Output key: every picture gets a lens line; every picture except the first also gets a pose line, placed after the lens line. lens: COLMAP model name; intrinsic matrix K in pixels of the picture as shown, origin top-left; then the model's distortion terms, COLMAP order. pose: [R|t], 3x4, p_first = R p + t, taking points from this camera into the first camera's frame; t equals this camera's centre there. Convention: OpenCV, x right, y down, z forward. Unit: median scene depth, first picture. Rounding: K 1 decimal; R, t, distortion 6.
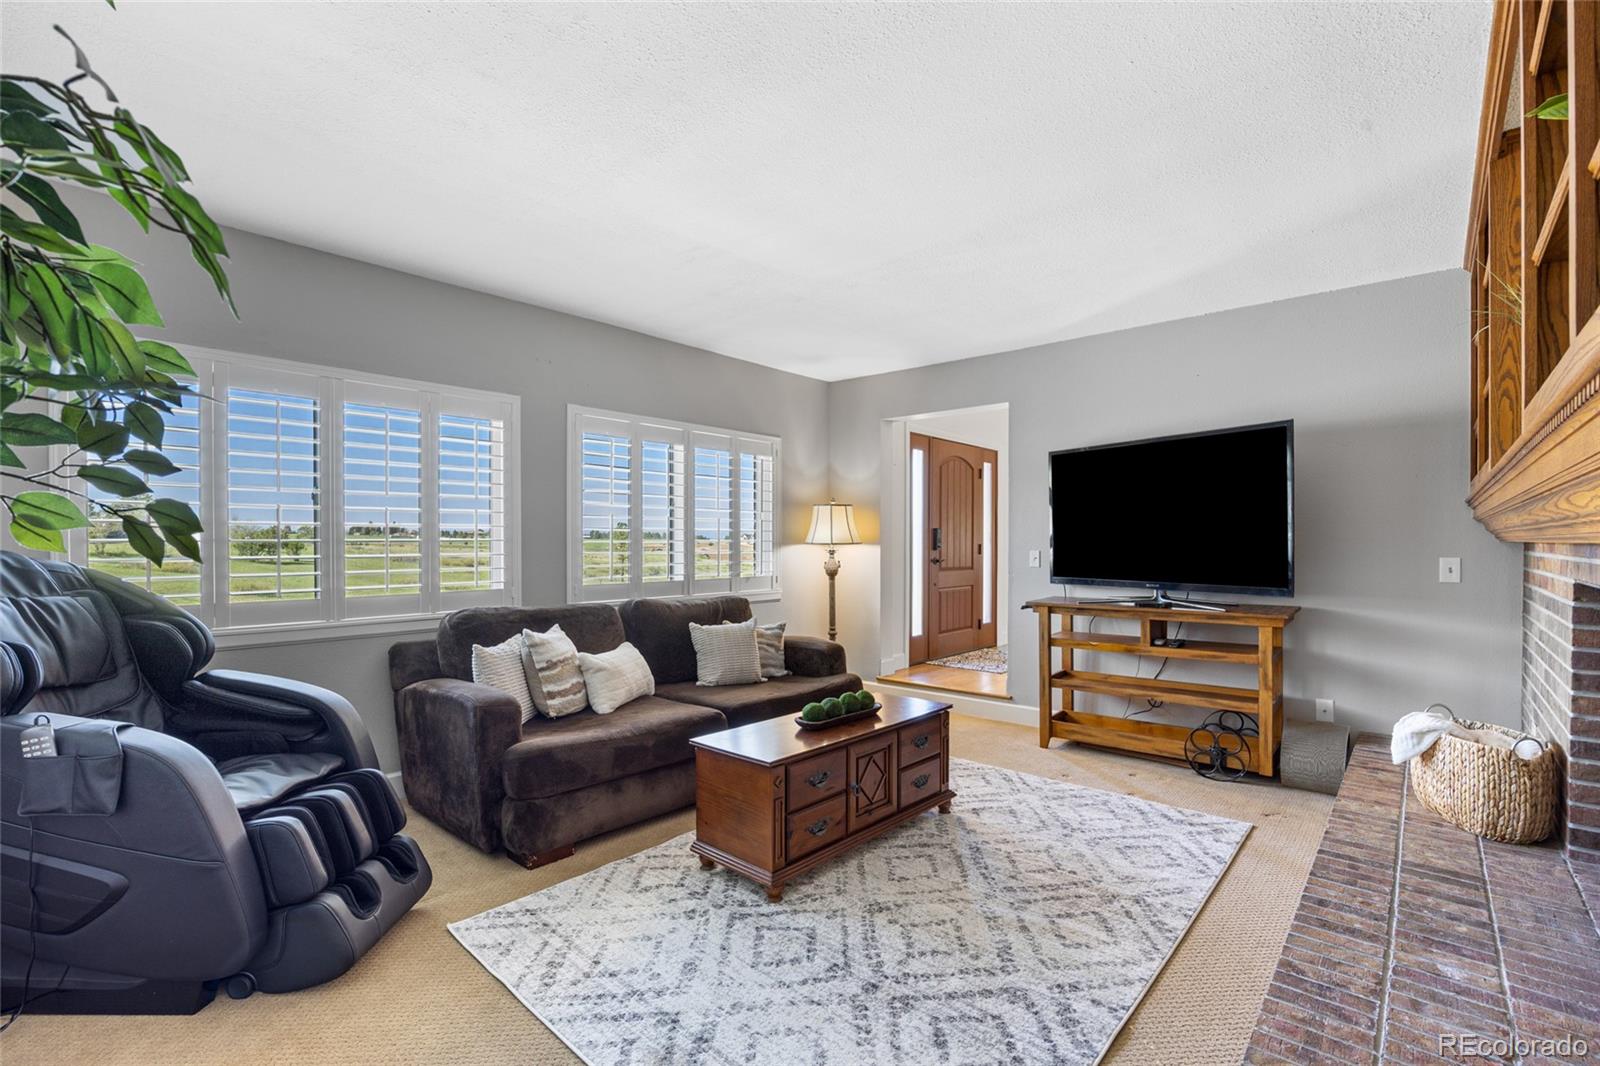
lens RADIAL K [[706.3, 0, 814.3], [0, 706.3, 541.7], [0, 0, 1]] dist [-0.012957, 0.000917]
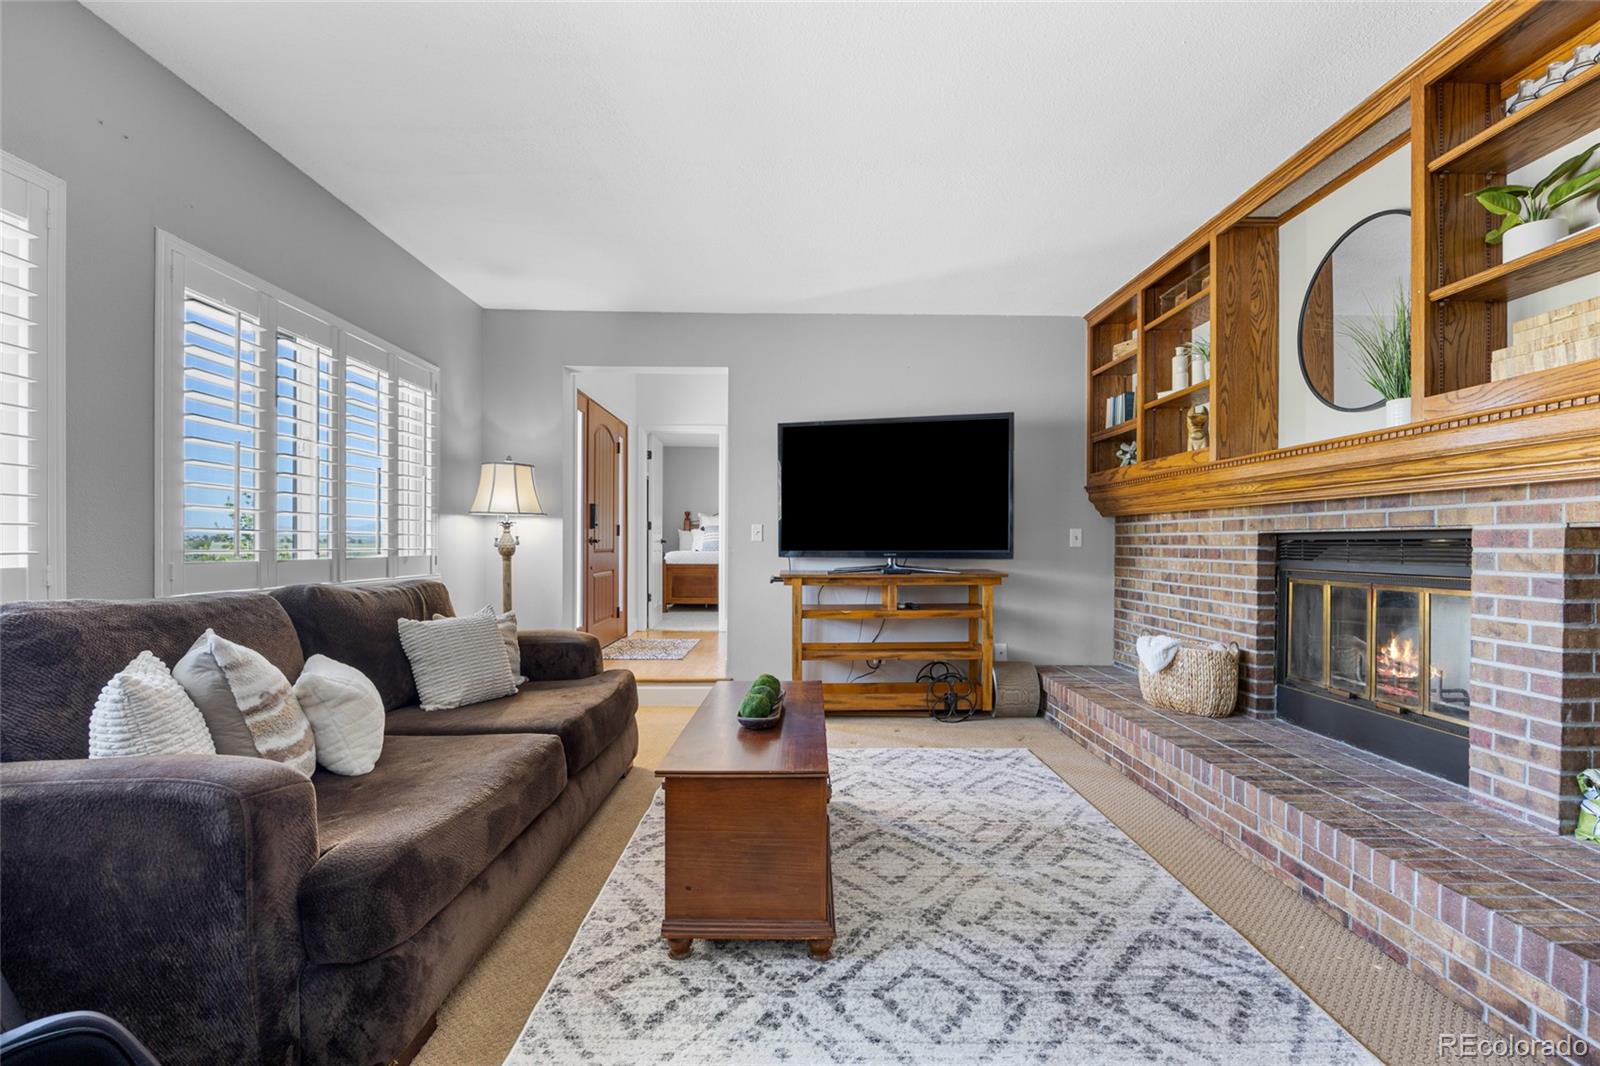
lens RADIAL K [[706.3, 0, 798.3], [0, 706.3, 544.1], [0, 0, 1]] dist [-0.012957, 0.000917]
pose [[0.750733, 0.002257, 0.660602, -0.469387], [-0.004540, 0.999988, 0.001743, 0.061716], [-0.660590, -0.004308, 0.750734, 0.384334]]
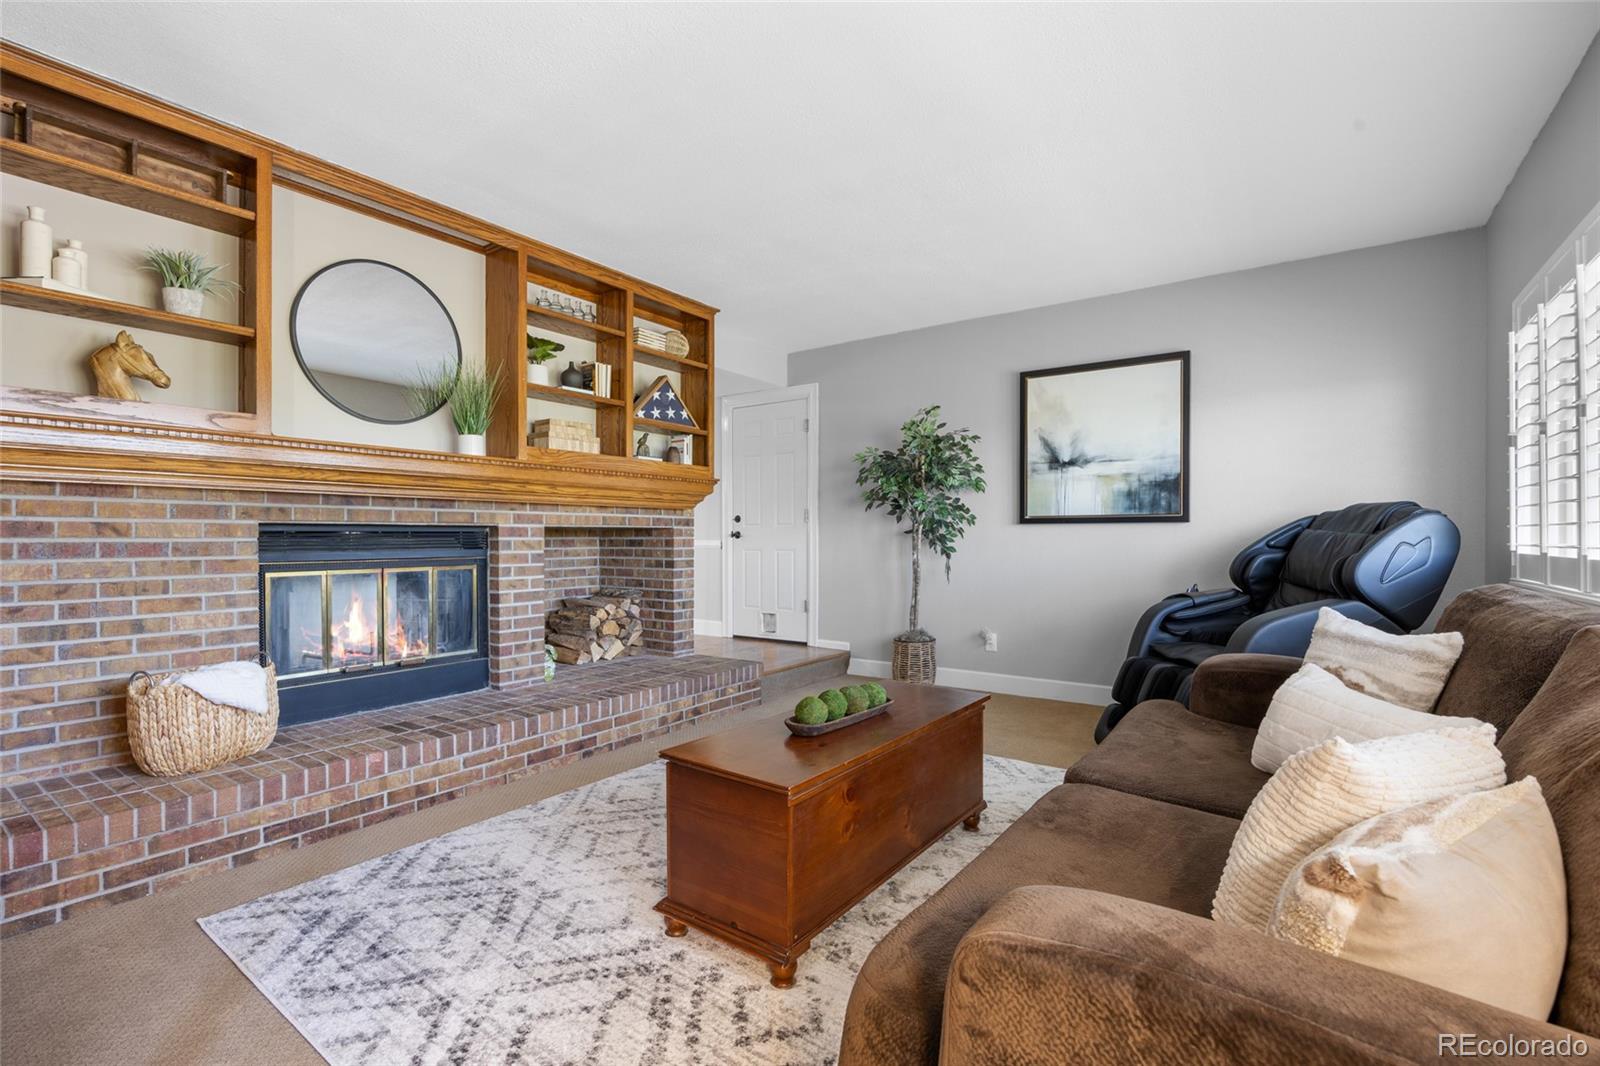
lens RADIAL K [[706.3, 0, 807.9], [0, 706.3, 535.4], [0, 0, 1]] dist [-0.012957, 0.000917]
pose [[-0.995358, -0.000400, -0.096242, 0.145505], [-0.000432, 1.000000, 0.000318, 0.059205], [0.096242, 0.000358, -0.995358, 1.760325]]
